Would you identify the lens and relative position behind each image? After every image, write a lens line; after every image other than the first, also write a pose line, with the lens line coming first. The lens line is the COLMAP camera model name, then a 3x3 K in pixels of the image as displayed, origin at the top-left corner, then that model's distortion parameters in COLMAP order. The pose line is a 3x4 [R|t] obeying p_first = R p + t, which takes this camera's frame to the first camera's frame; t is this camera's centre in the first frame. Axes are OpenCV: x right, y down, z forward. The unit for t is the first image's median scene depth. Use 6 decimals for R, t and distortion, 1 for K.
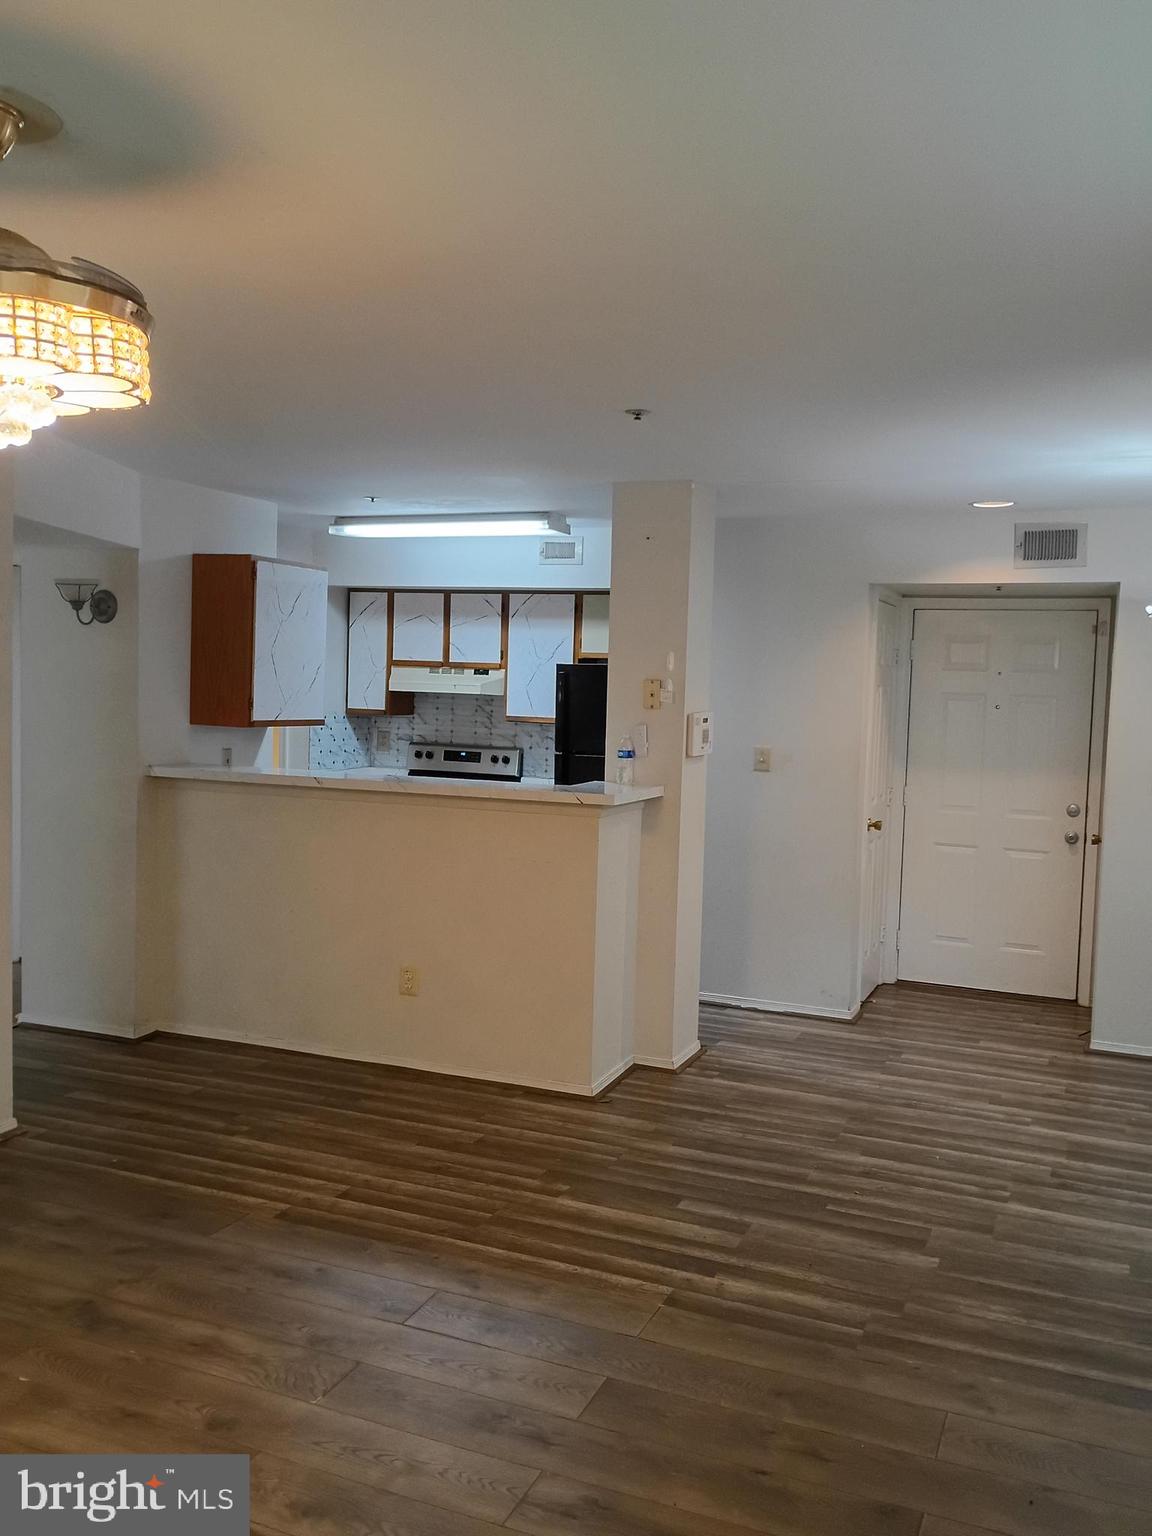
lens RADIAL K [[1326.5, 0, 573.7], [0, 1326.5, 760.2], [0, 0, 1]] dist [0.062114, -0.062566]
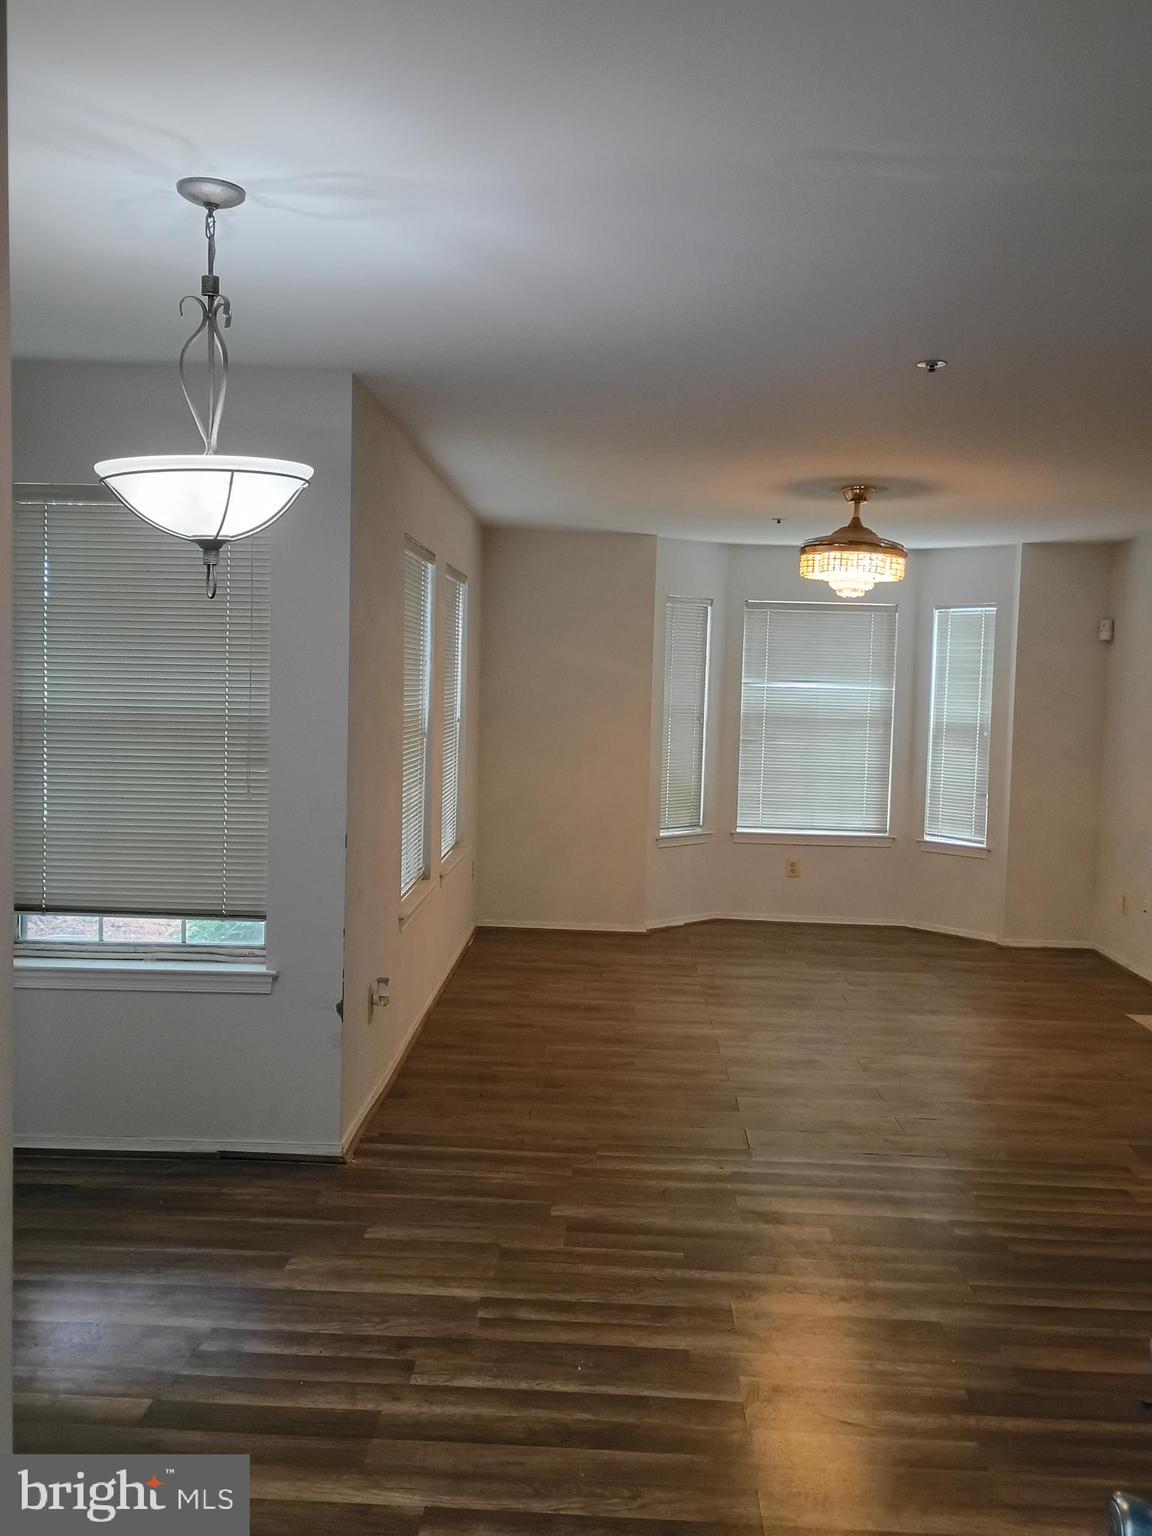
lens RADIAL K [[1326.5, 0, 573.7], [0, 1326.5, 760.2], [0, 0, 1]] dist [0.062114, -0.062566]
pose [[-0.936053, -0.037331, -0.349873, 0.406853], [-0.079458, 0.991097, 0.106835, -0.047770], [0.342770, 0.127803, -0.930685, 1.243579]]
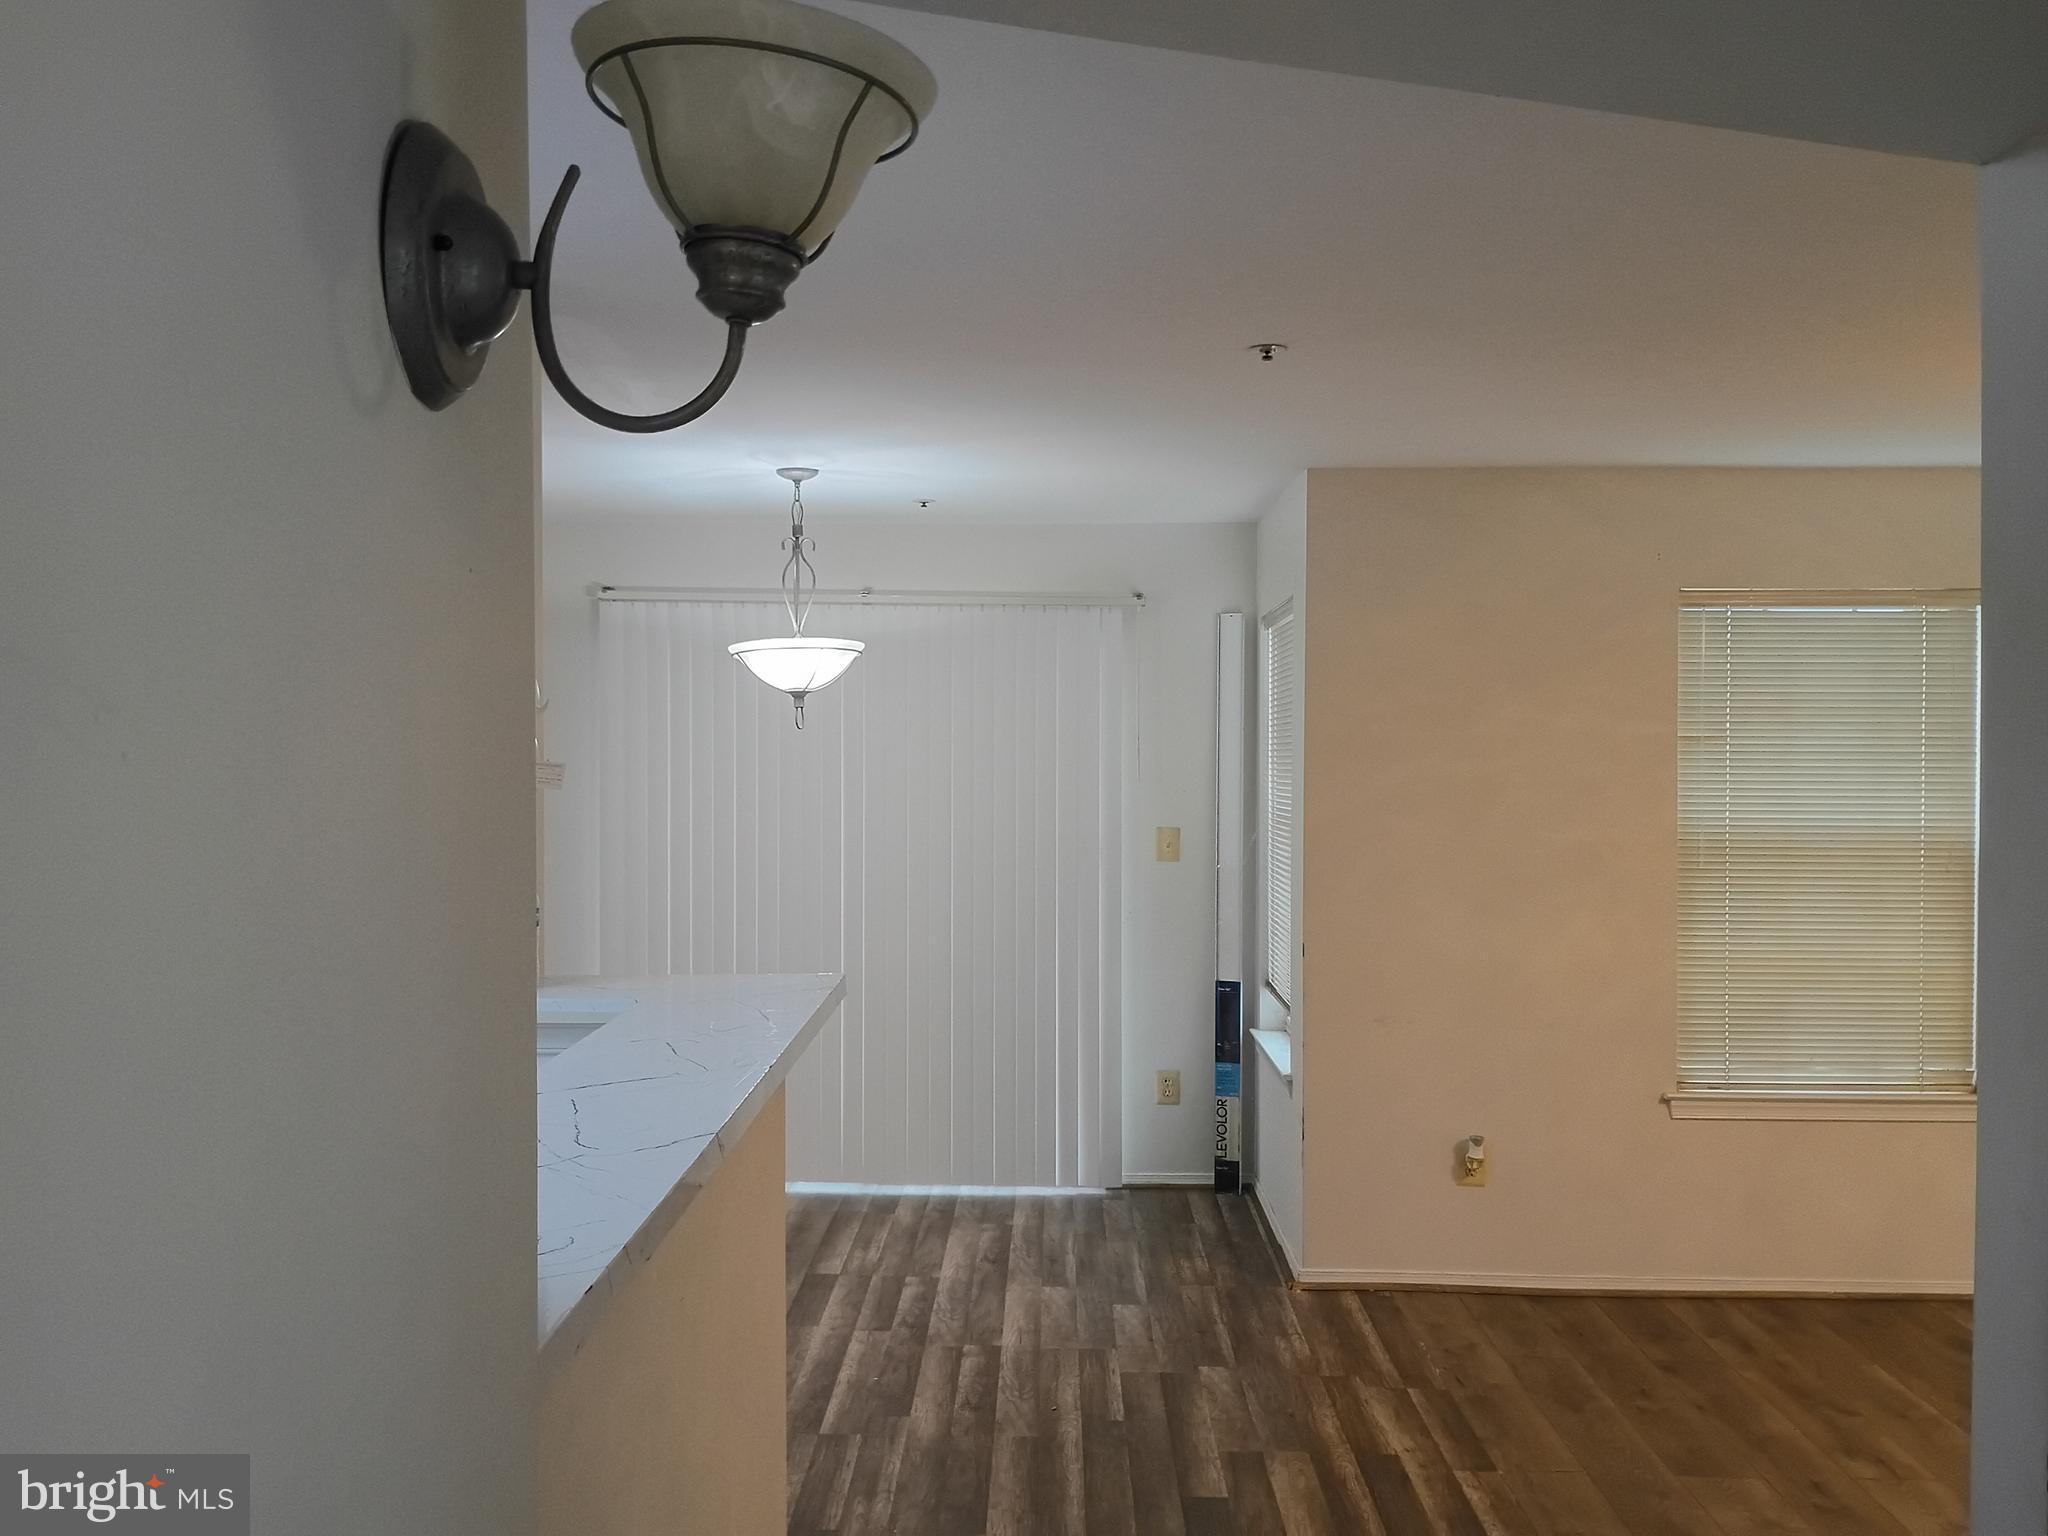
lens RADIAL K [[1763.4, 0, 1018.4], [0, 1763.4, 775.1], [0, 0, 1]] dist [0.070510, -0.090223]
pose [[-0.361241, -0.046867, 0.931294, -0.519425], [0.045332, 0.996673, 0.067741, -0.077038], [-0.931370, 0.066689, -0.357914, 1.000347]]
